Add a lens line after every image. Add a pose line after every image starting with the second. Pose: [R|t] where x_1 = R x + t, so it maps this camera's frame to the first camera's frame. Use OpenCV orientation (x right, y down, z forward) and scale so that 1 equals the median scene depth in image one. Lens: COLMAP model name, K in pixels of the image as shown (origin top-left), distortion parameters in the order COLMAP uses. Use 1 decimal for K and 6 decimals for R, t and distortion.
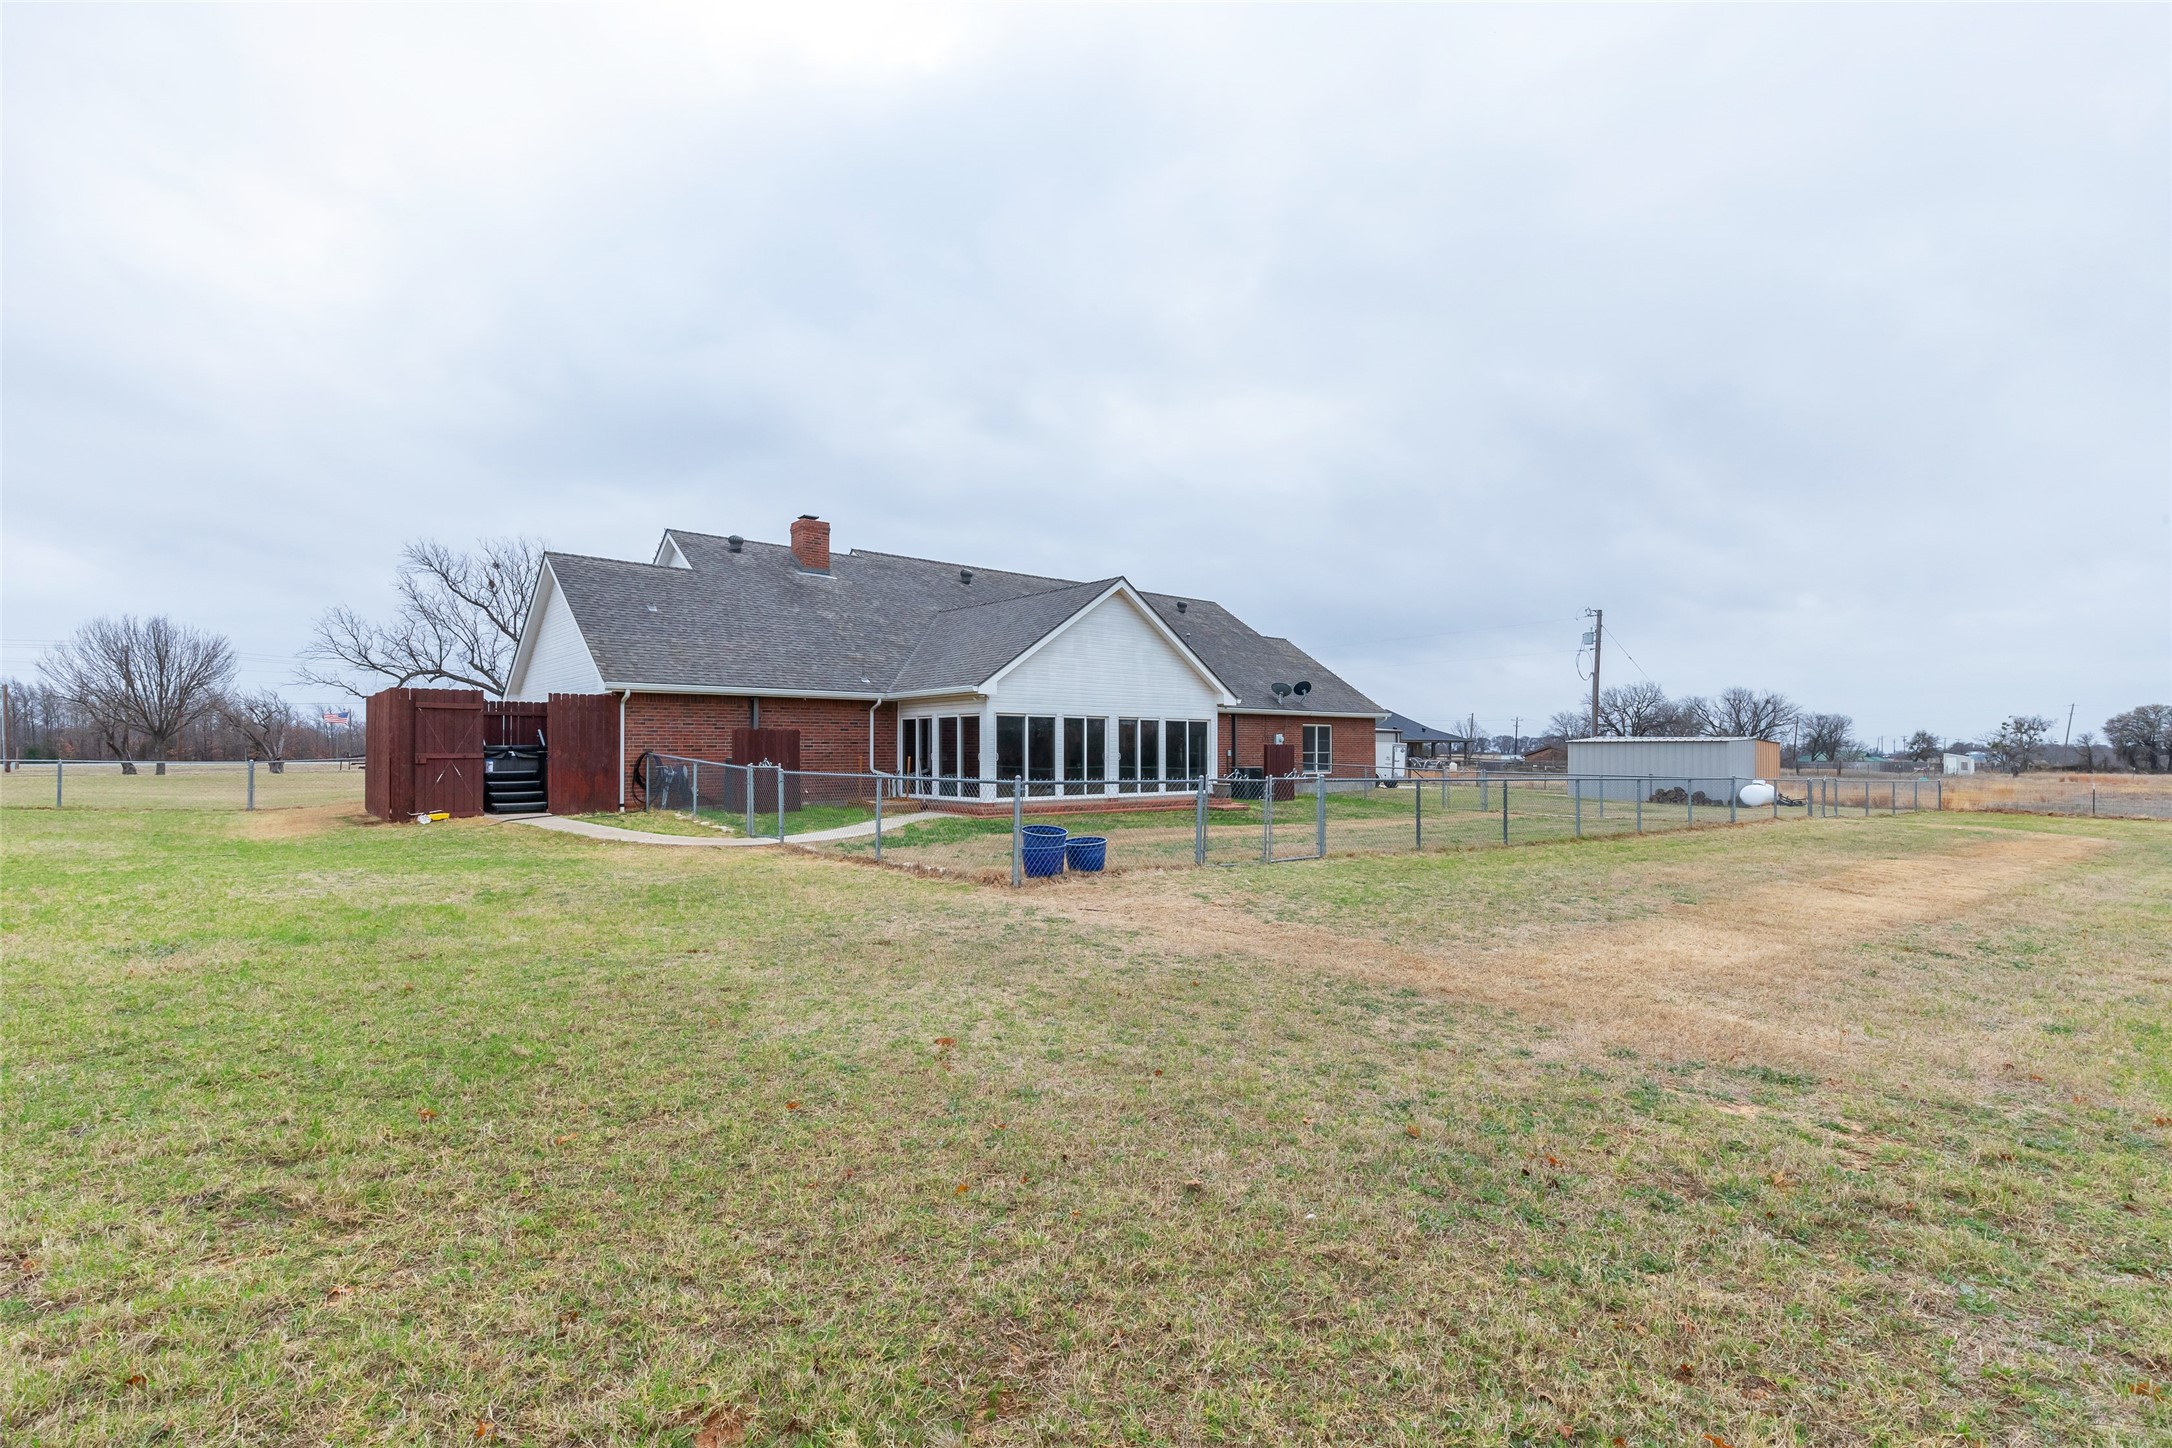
lens RADIAL K [[978.6, 0, 1091.5], [0, 978.6, 742.4], [0, 0, 1]] dist [0.002743, 0.000097]
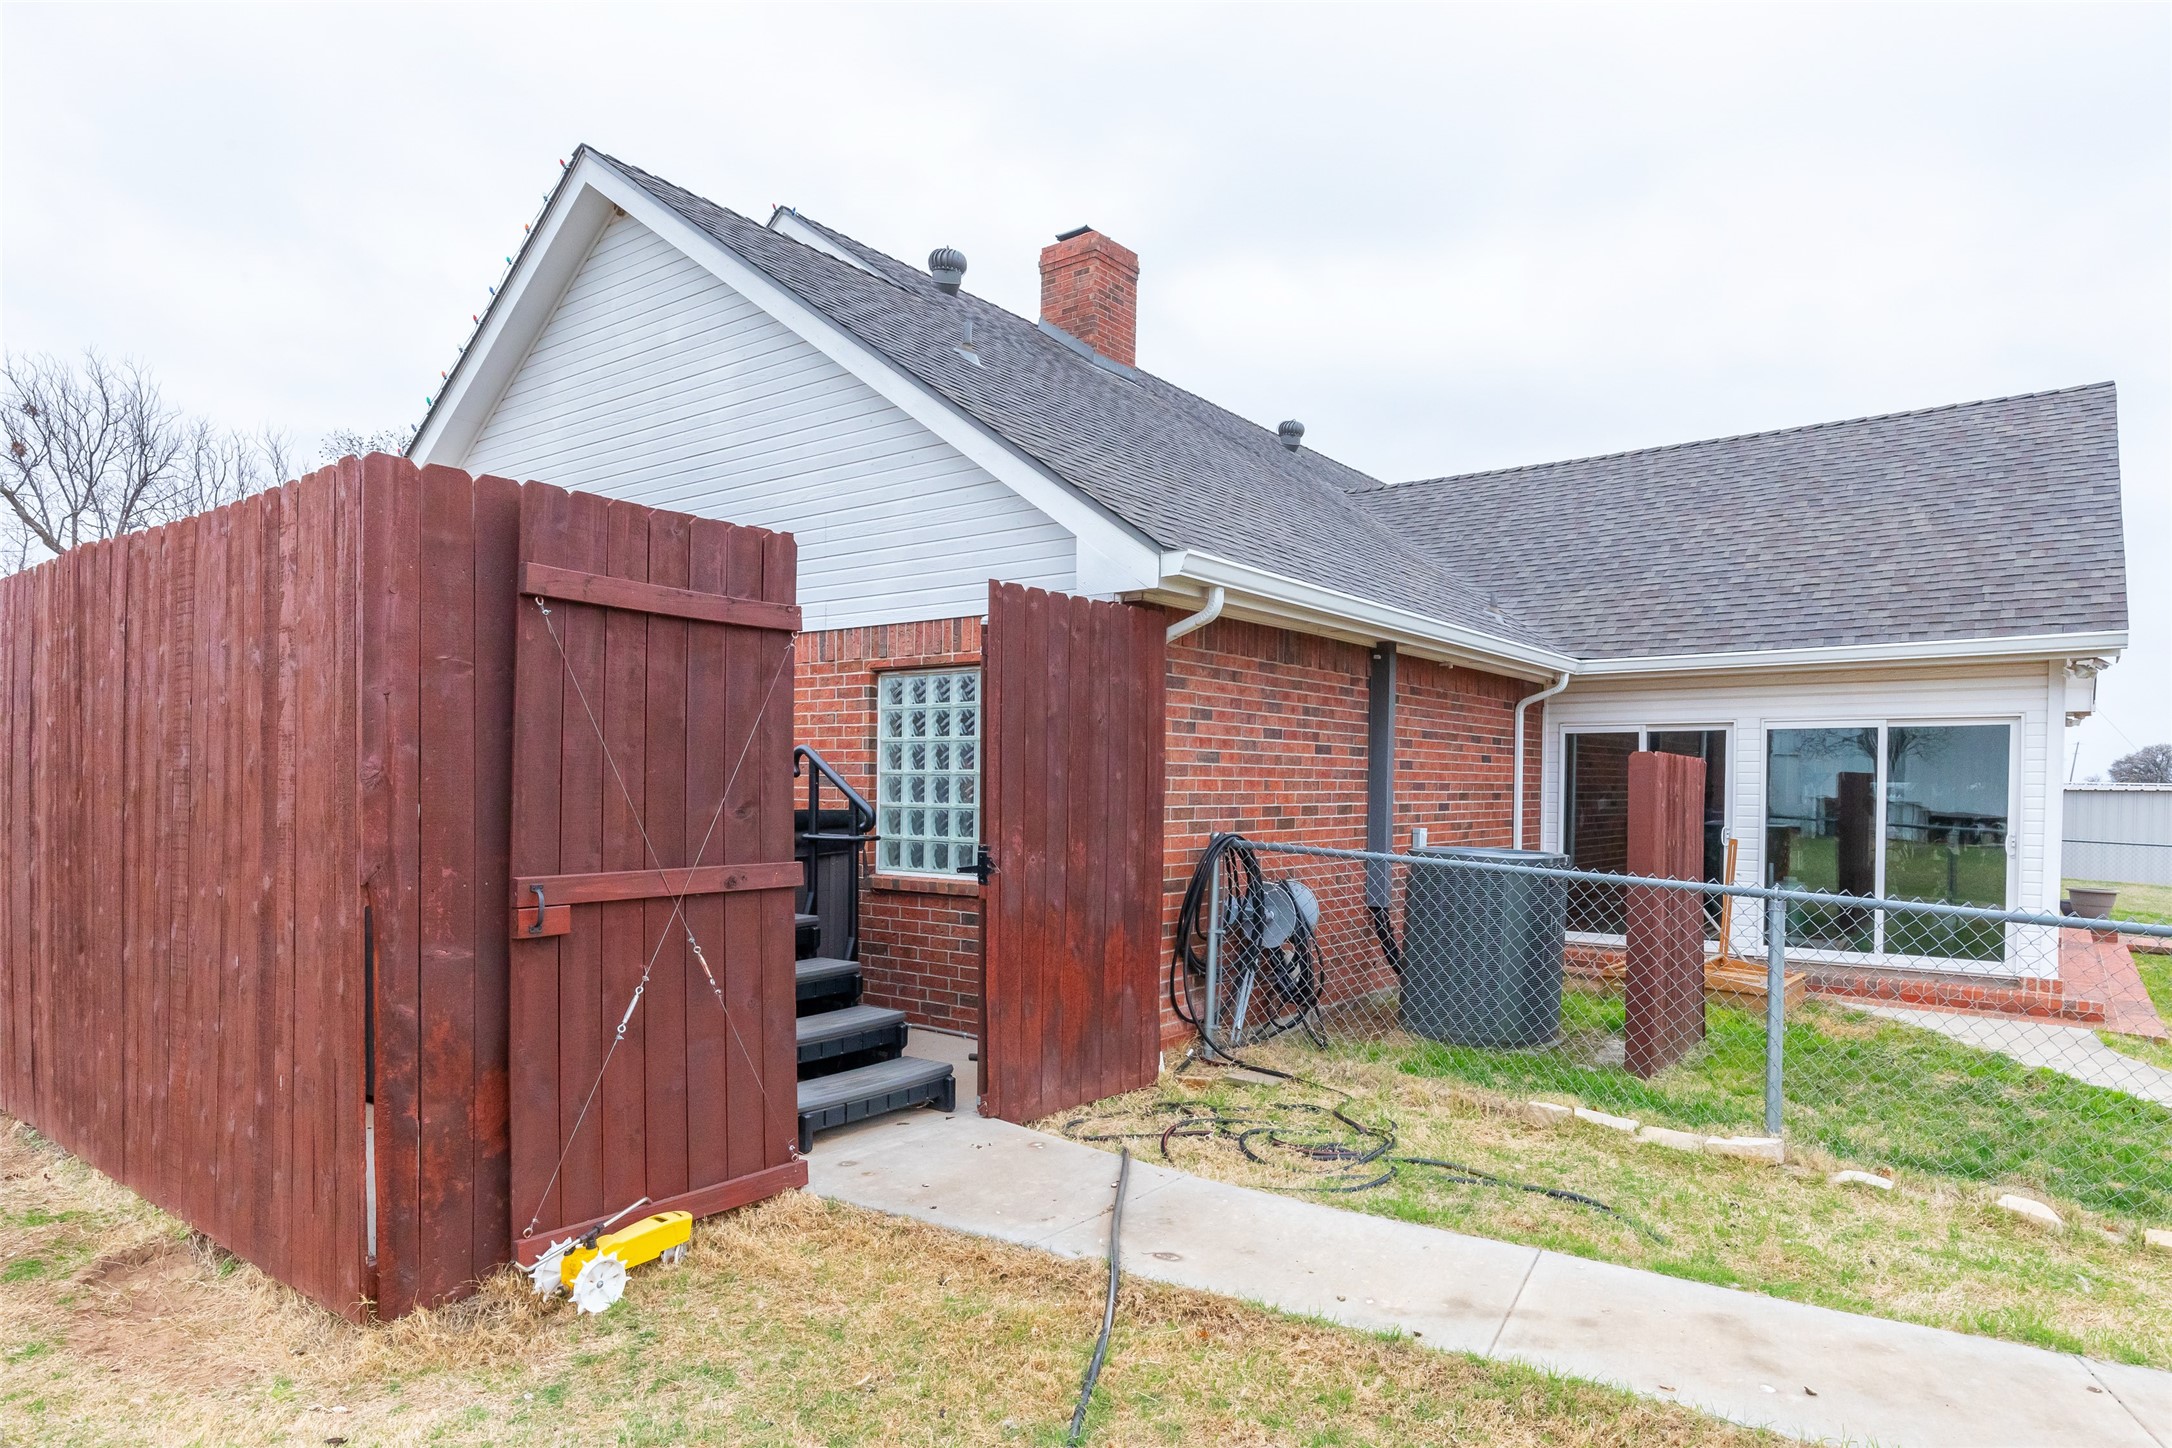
lens RADIAL K [[1253.1, 0, 1089.0], [0, 1253.1, 819.7], [0, 0, 1]] dist [-0.002971, -0.000852]
pose [[0.977664, 0.003708, 0.210140, -0.532828], [-0.011606, 0.999271, 0.036362, -0.005609], [-0.209852, -0.037989, 0.976995, 0.646308]]
